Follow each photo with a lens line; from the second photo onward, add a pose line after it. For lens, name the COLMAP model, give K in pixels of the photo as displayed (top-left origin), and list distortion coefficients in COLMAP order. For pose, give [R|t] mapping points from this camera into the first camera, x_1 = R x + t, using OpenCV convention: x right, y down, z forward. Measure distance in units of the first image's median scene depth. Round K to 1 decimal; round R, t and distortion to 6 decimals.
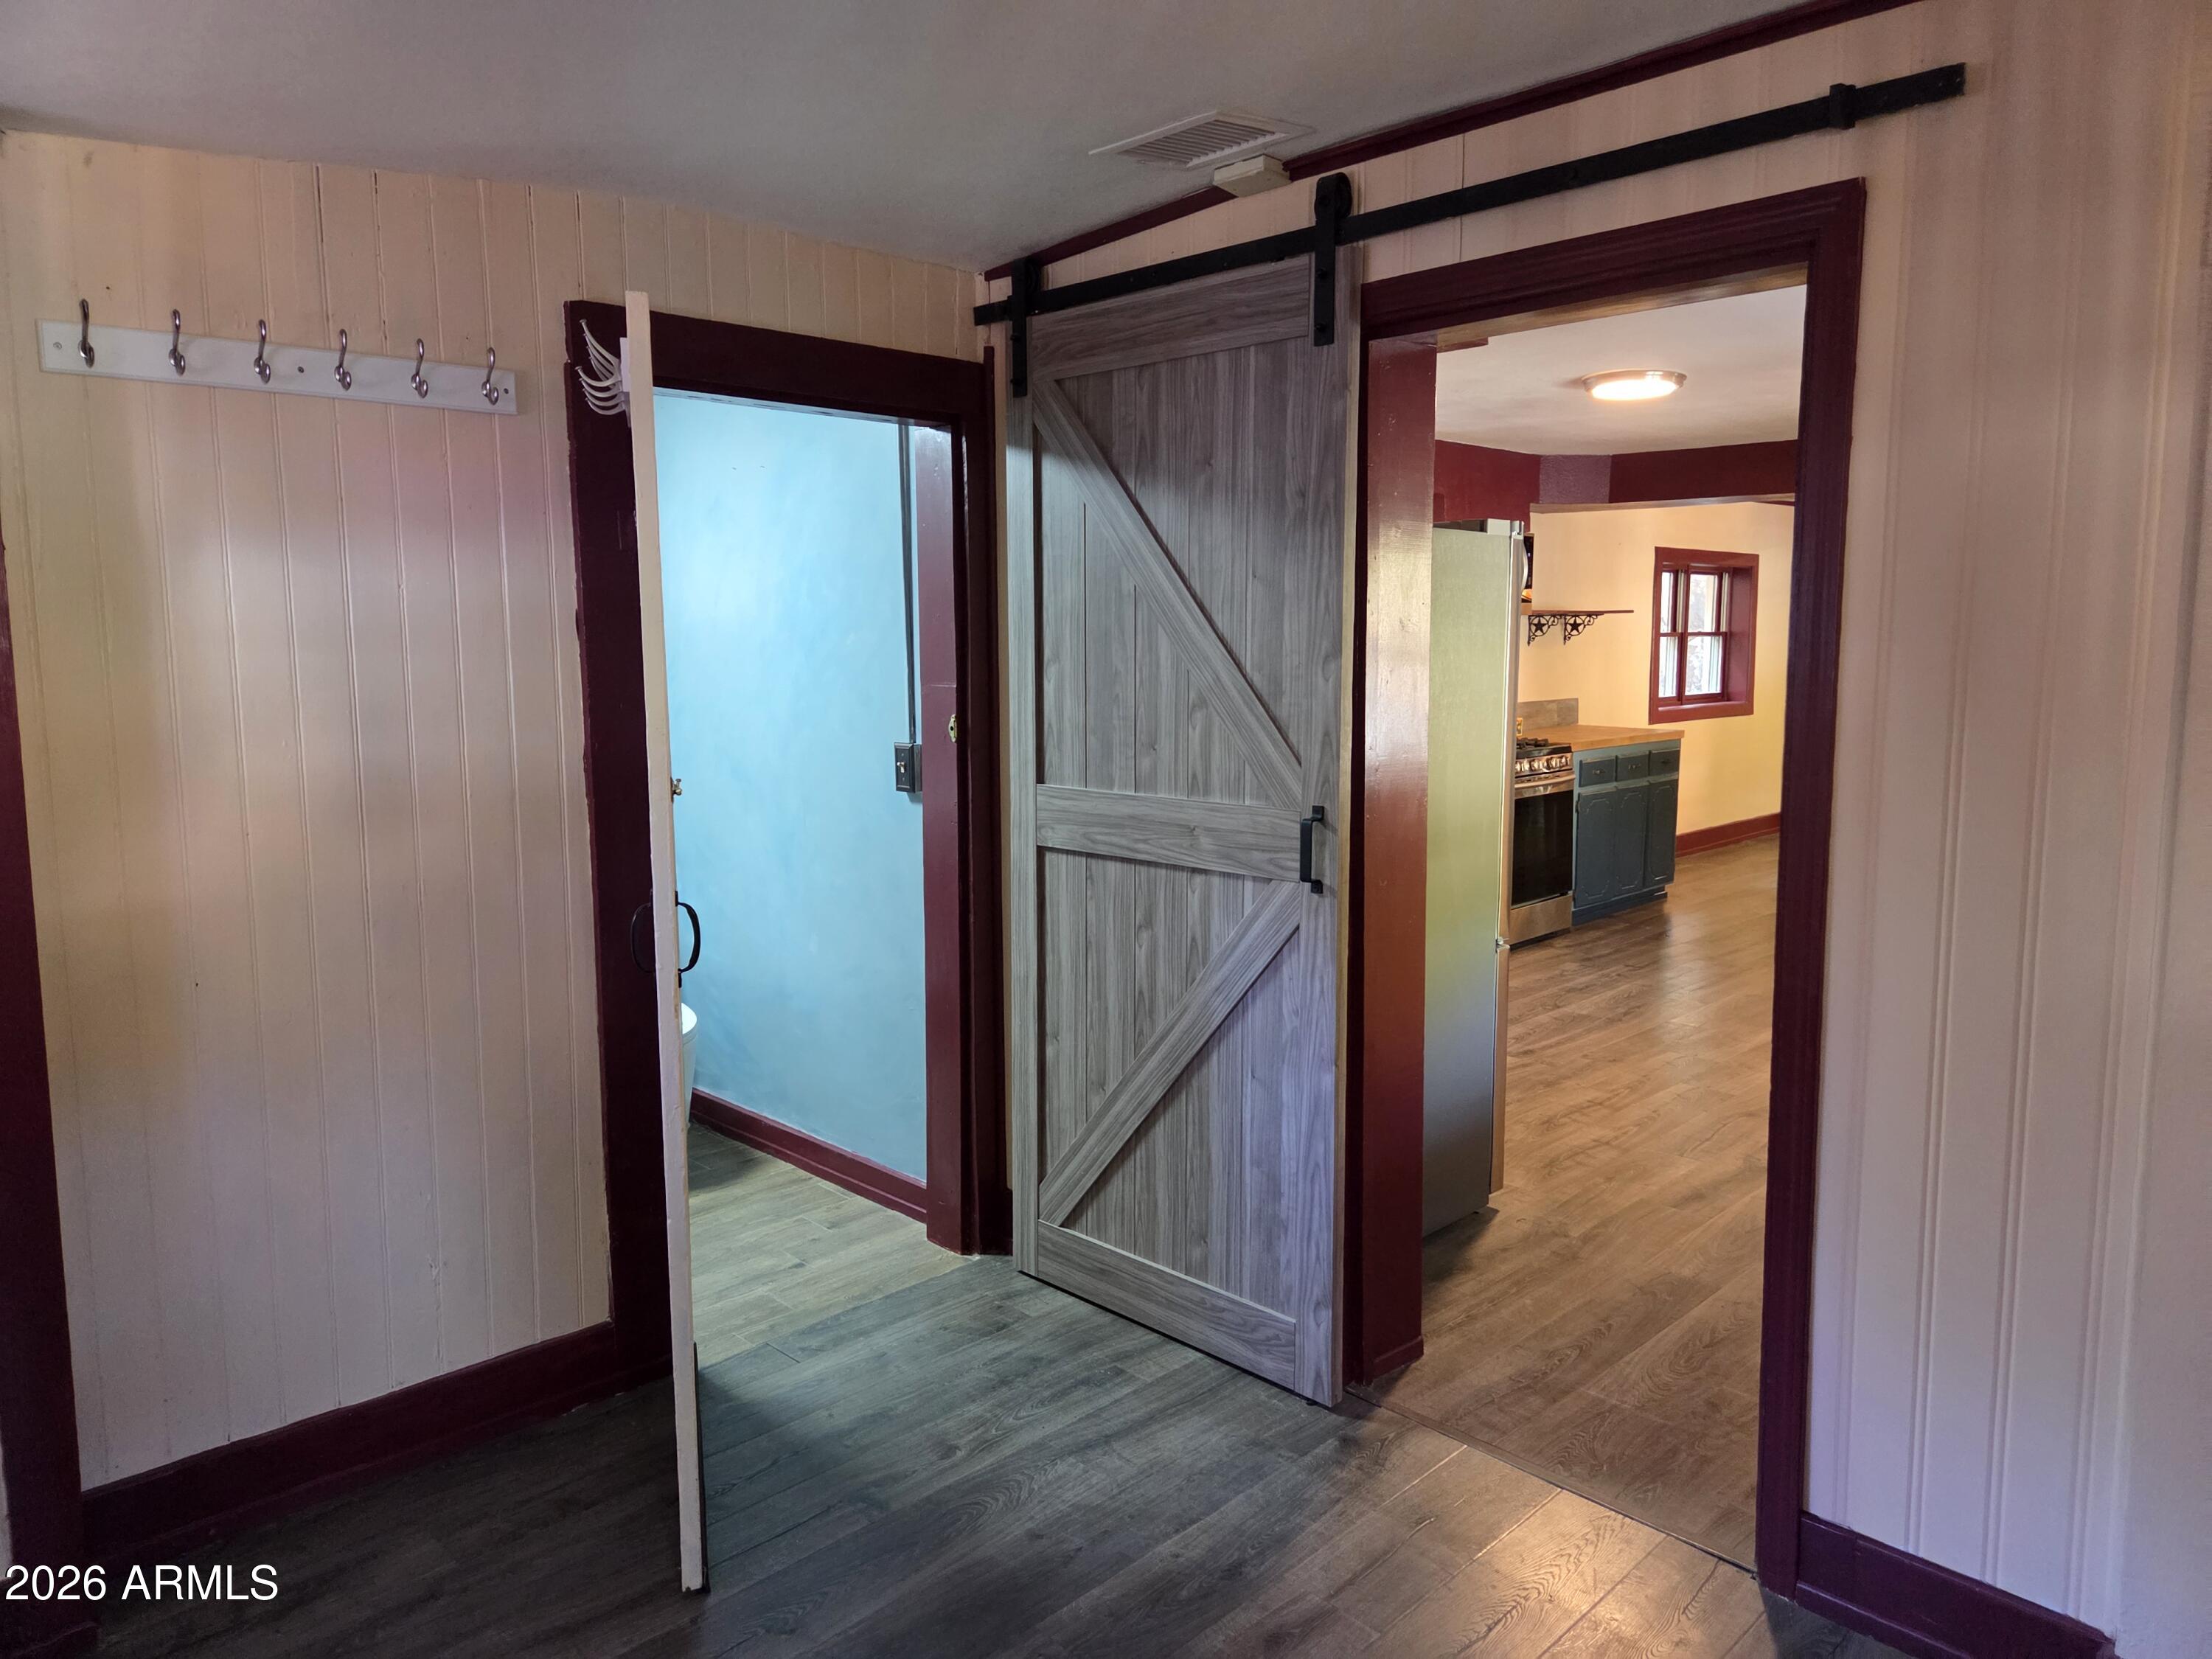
lens RADIAL K [[1504.4, 0, 1101.4], [0, 1504.4, 812.4], [0, 0, 1]] dist [0.075690, -0.081913]
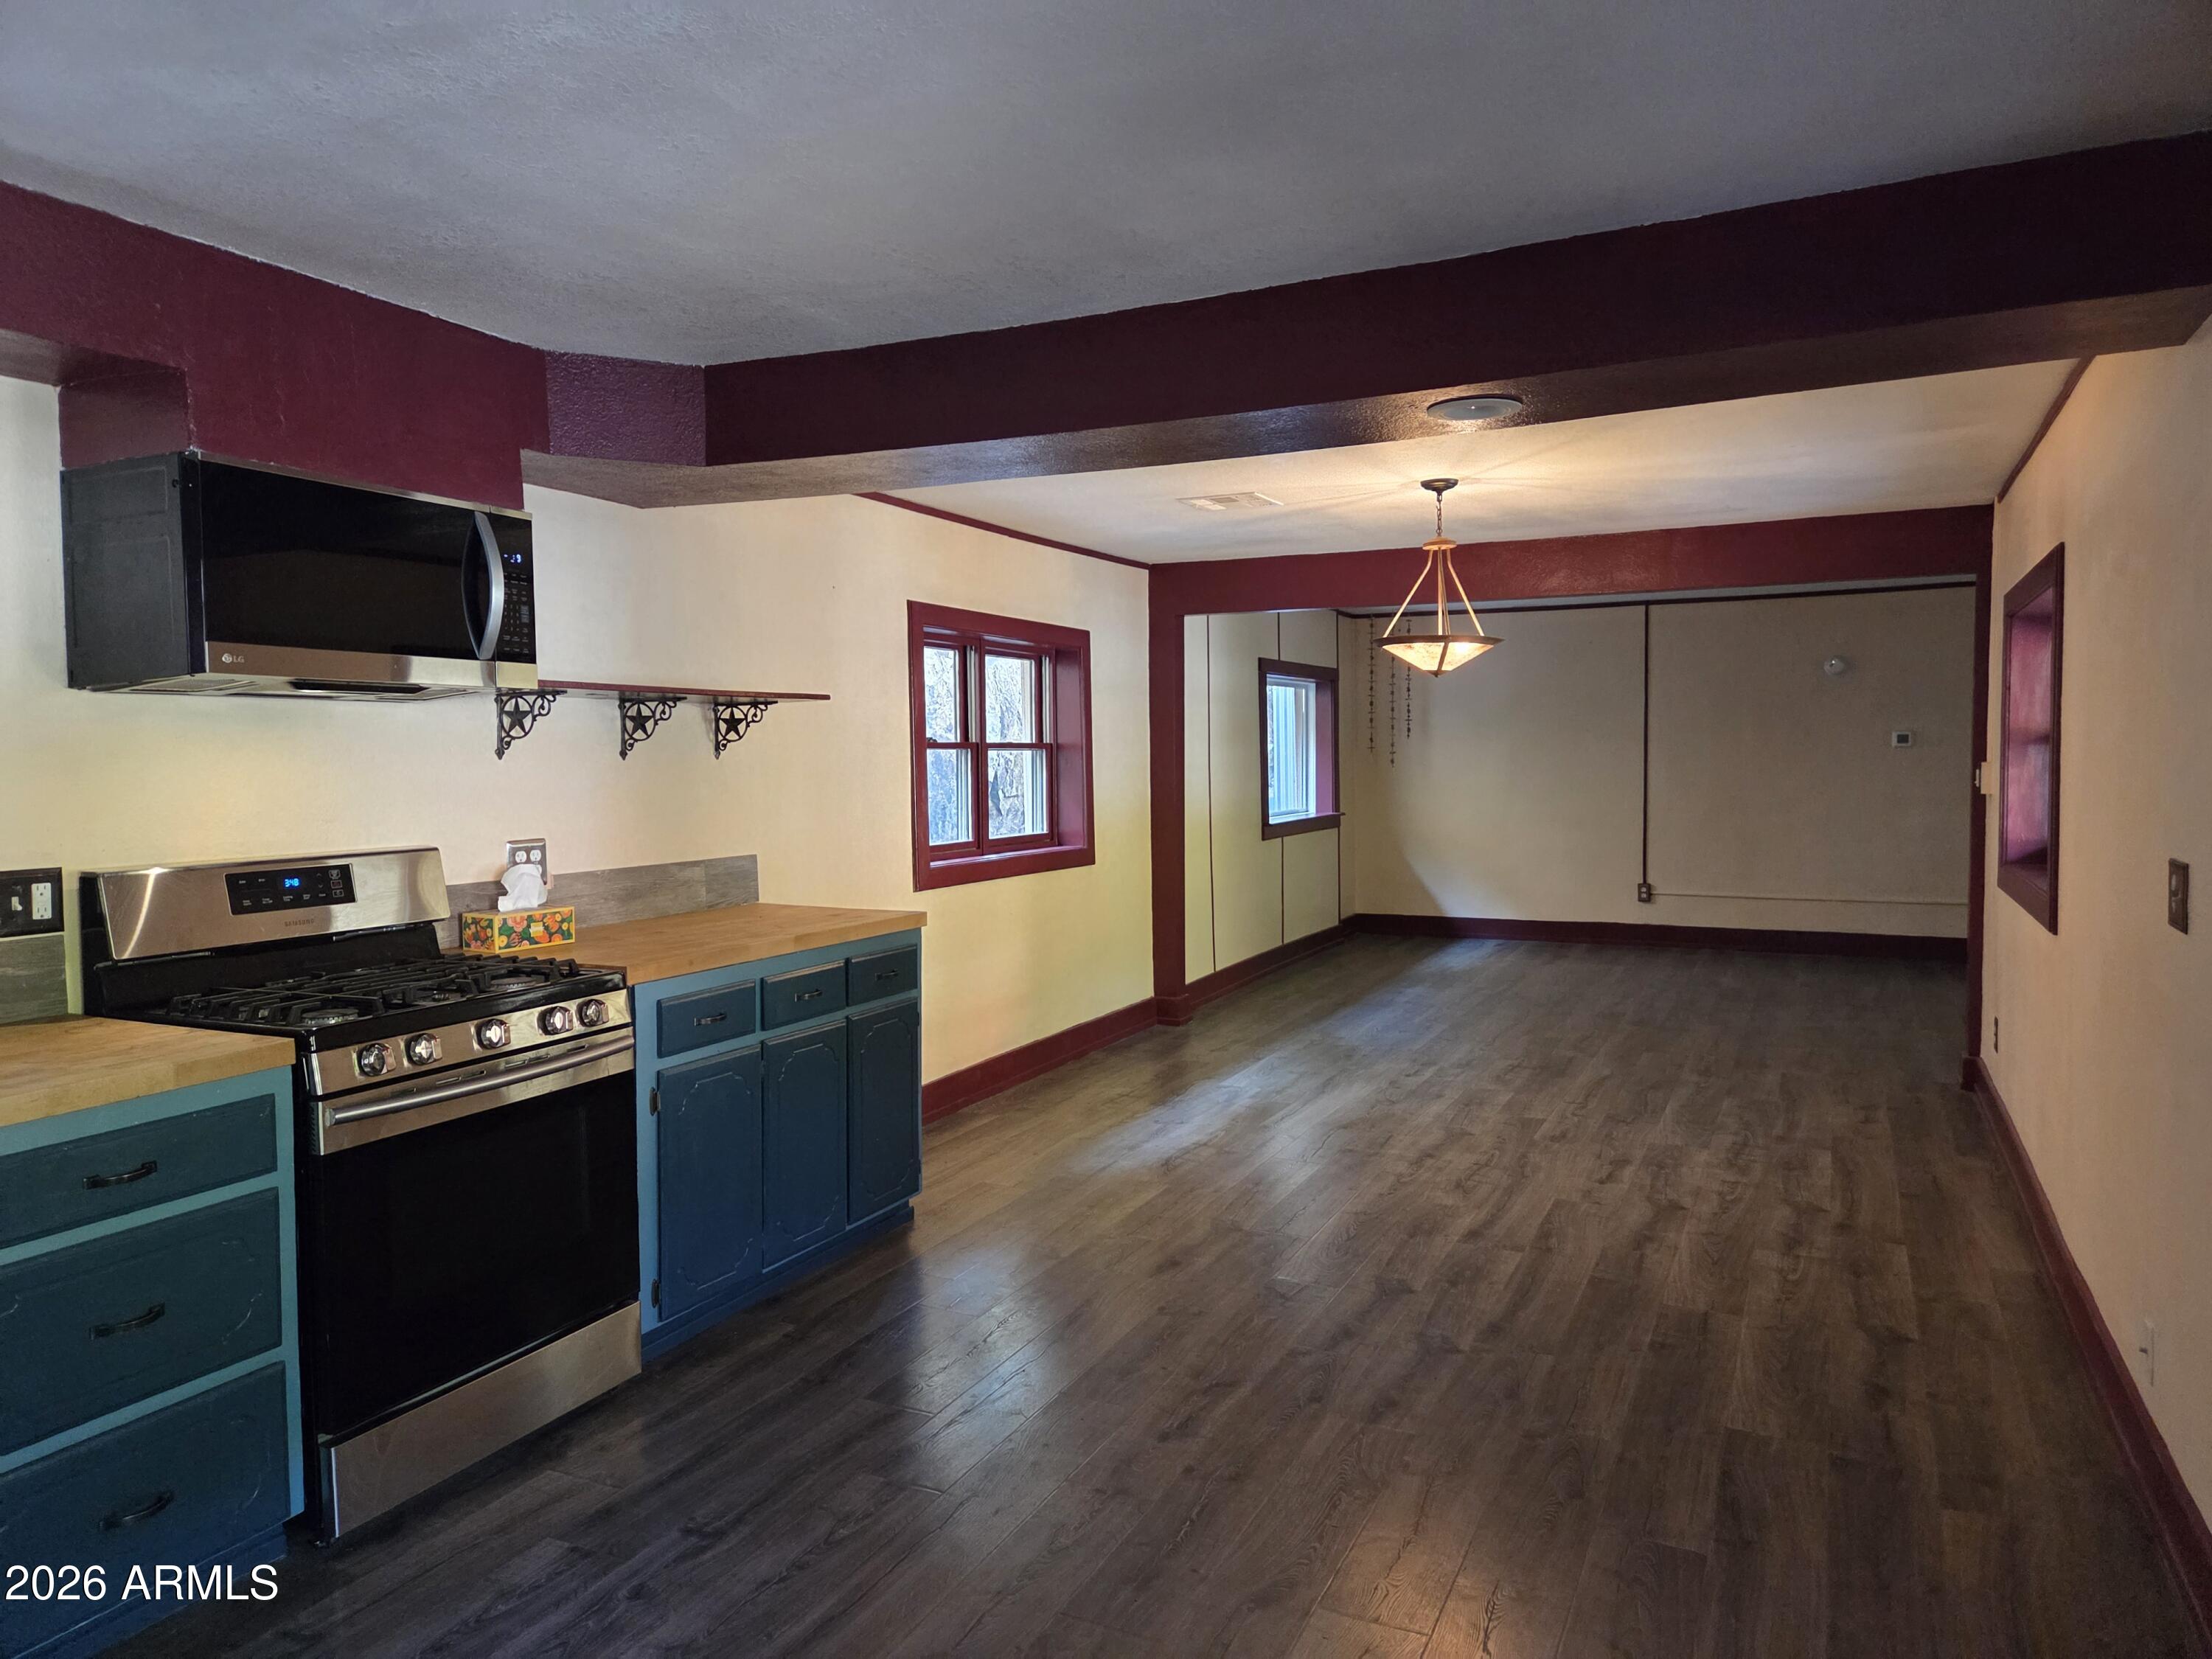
lens RADIAL K [[1512.7, 0, 1106.0], [0, 1512.7, 829.5], [0, 0, 1]] dist [0.078255, -0.083644]
pose [[0.941356, -0.021397, 0.336735, 0.244784], [0.045955, 0.996818, -0.065128, -0.042265], [-0.334270, 0.076783, 0.939344, 0.431427]]
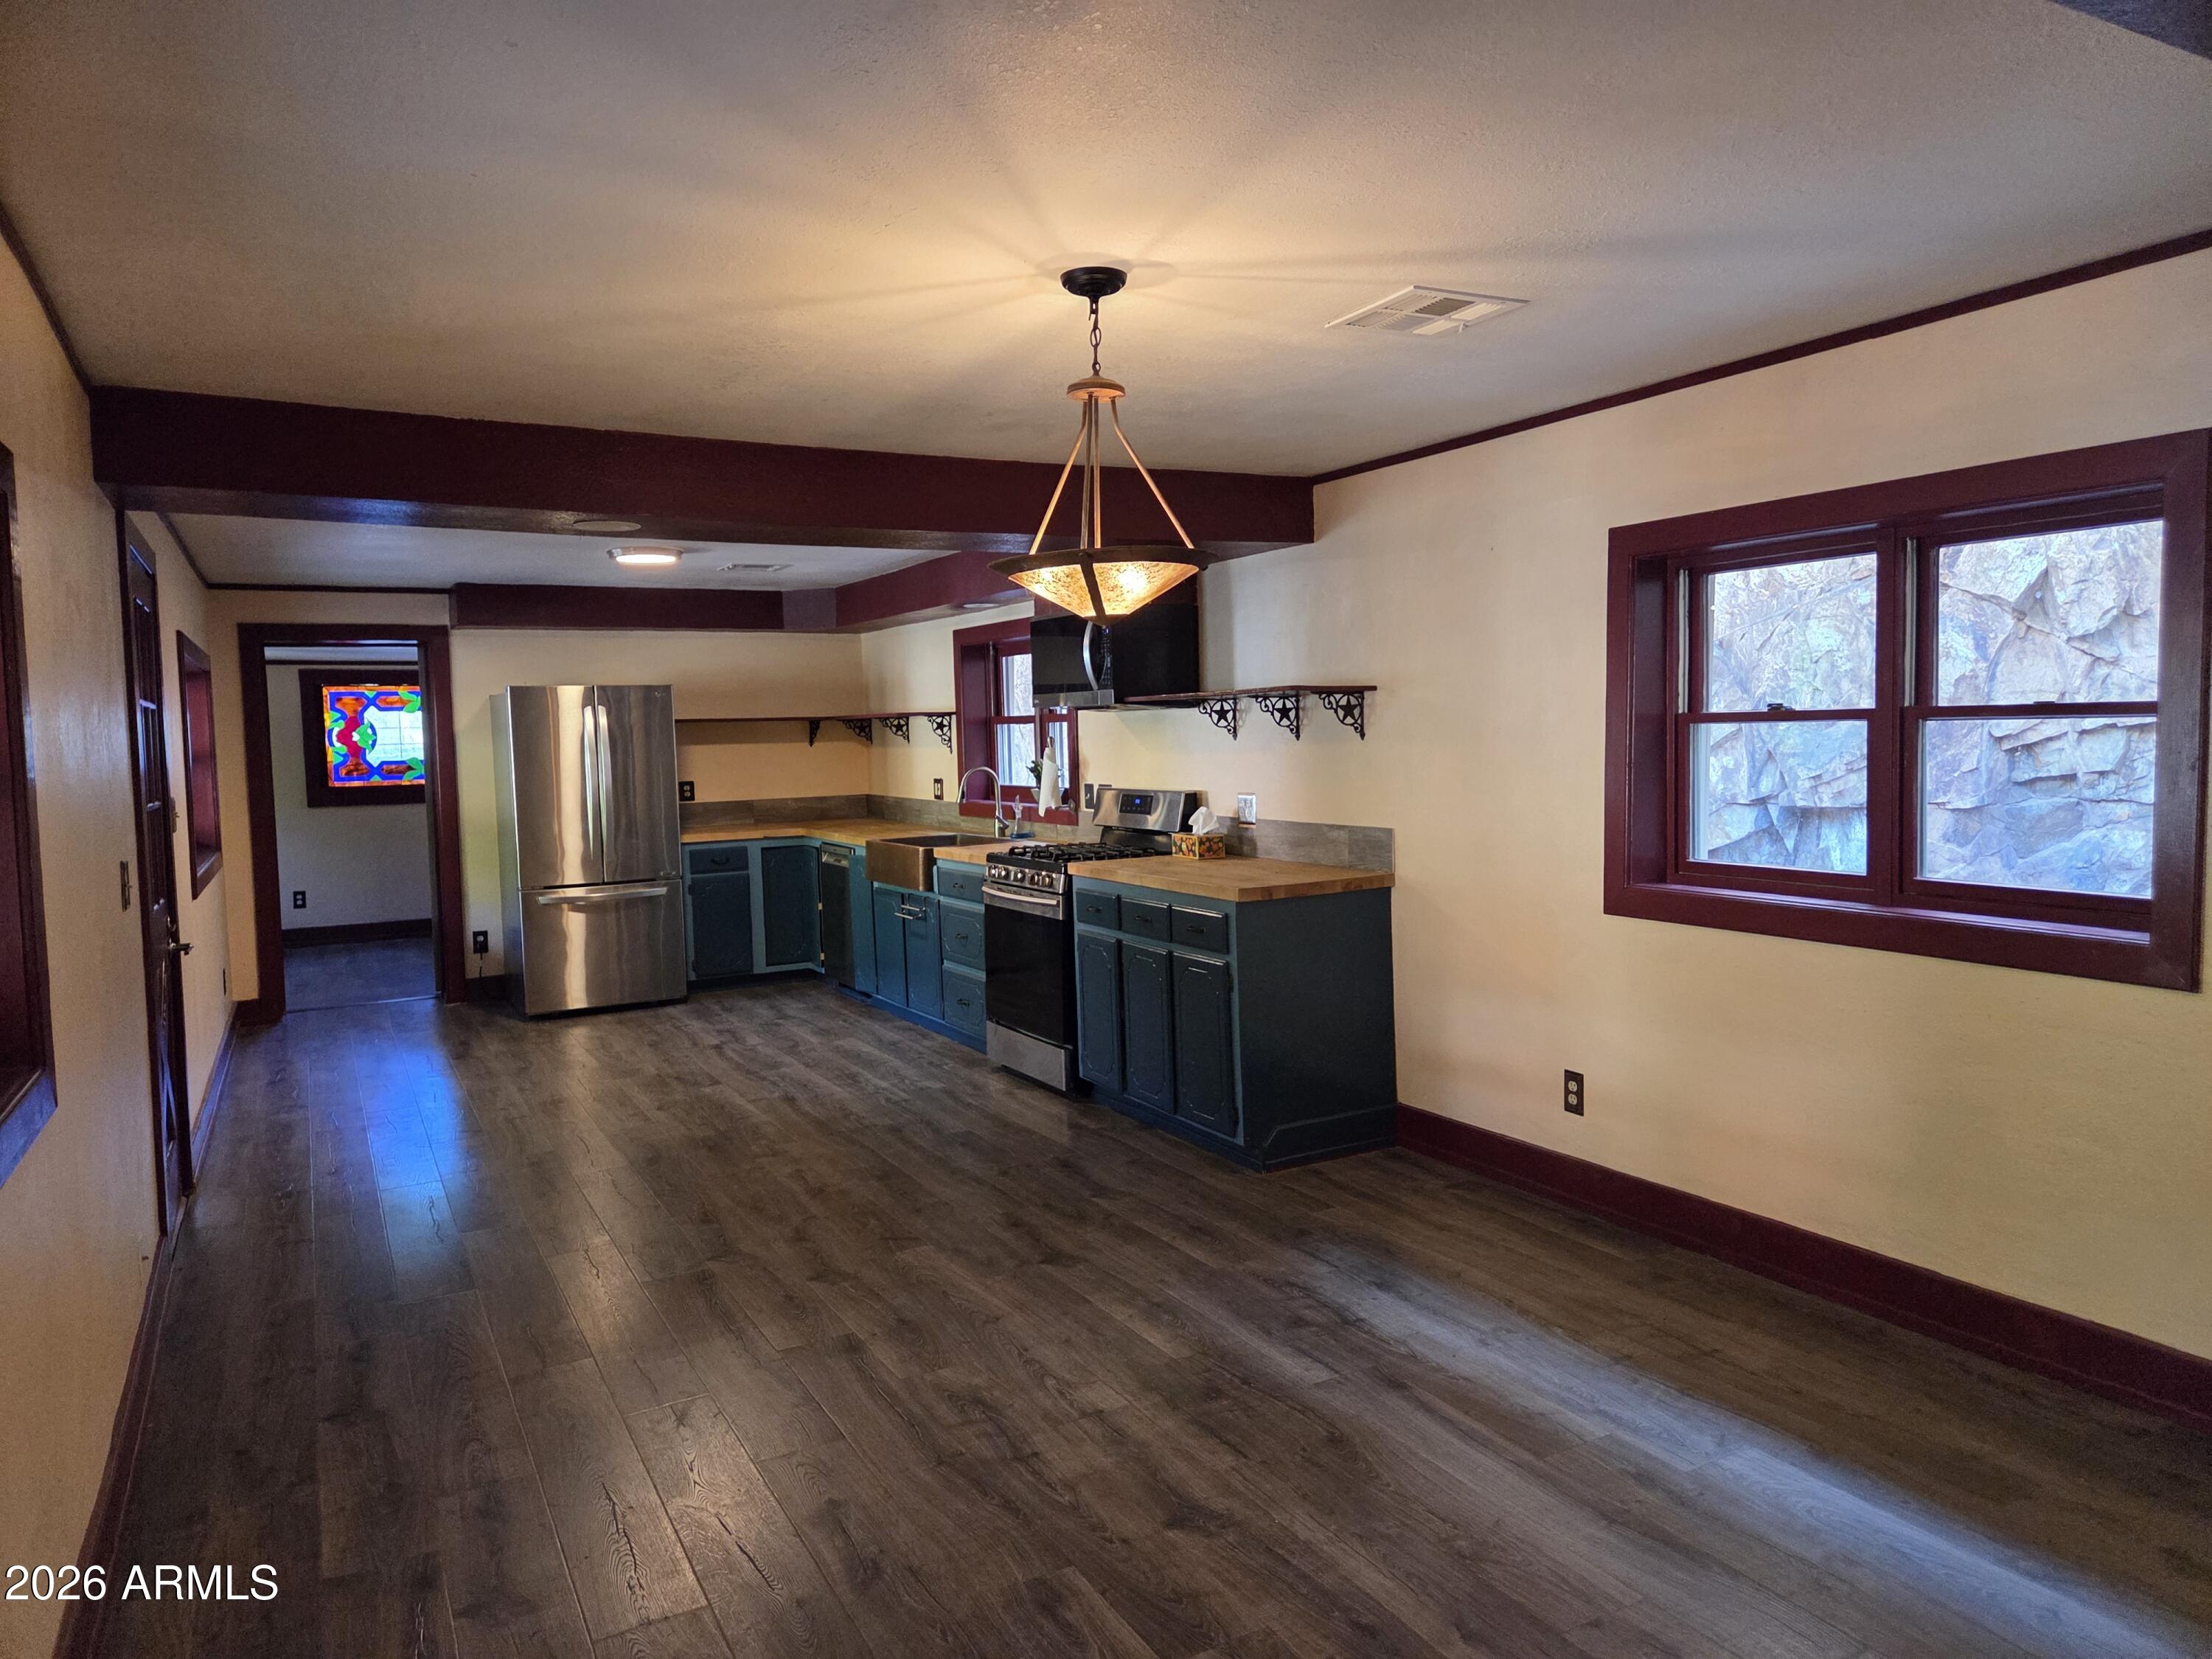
lens RADIAL K [[1486.2, 0, 1114.5], [0, 1486.2, 808.1], [0, 0, 1]] dist [0.089901, -0.104240]
pose [[-0.289003, 0.060506, -0.955414, 0.887553], [-0.087649, 0.992137, 0.089344, -0.124086], [0.953307, 0.109562, -0.281427, 1.042346]]
